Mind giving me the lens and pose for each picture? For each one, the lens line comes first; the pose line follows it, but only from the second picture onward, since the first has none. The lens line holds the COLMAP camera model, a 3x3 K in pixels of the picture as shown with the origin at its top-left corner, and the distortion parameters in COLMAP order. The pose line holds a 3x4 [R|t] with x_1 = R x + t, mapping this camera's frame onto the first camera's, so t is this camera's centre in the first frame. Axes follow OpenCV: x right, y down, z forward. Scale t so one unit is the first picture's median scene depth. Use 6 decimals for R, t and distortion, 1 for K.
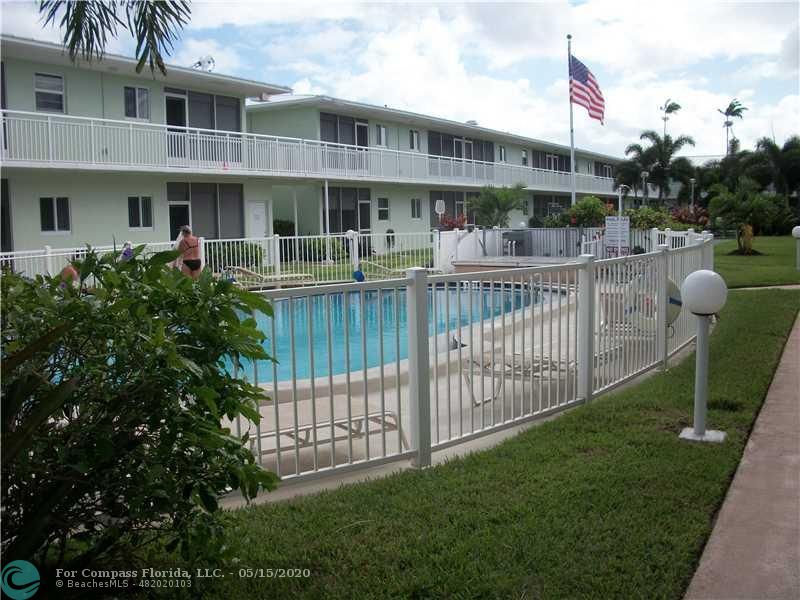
lens RADIAL K [[922.8, 0, 400.0], [0, 922.8, 300.0], [0, 0, 1]] dist [0.006183, 0.015993]
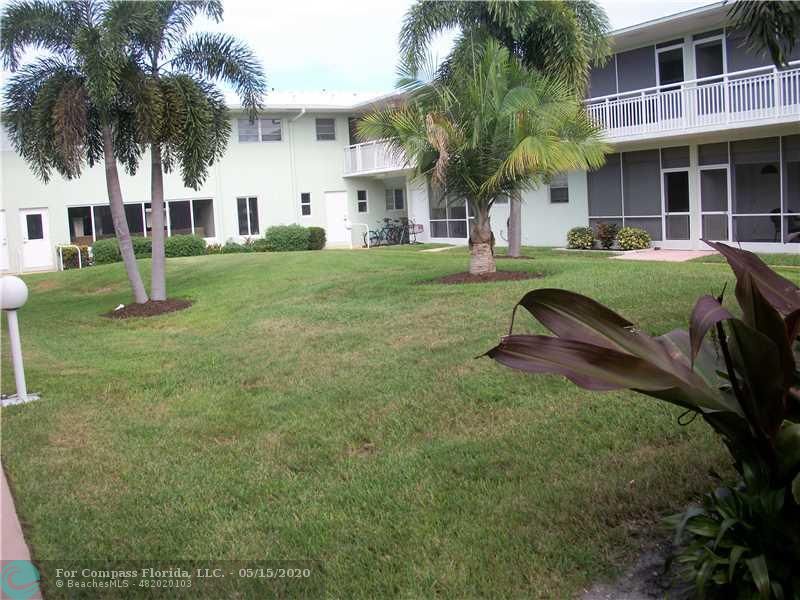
lens RADIAL K [[922.8, 0, 400.0], [0, 922.8, 300.0], [0, 0, 1]] dist [0.006183, 0.015993]
pose [[-0.573448, 0.140568, -0.807092, 0.633455], [-0.013138, 0.983465, 0.180621, -0.135569], [0.819136, 0.114180, -0.562119, 1.262438]]
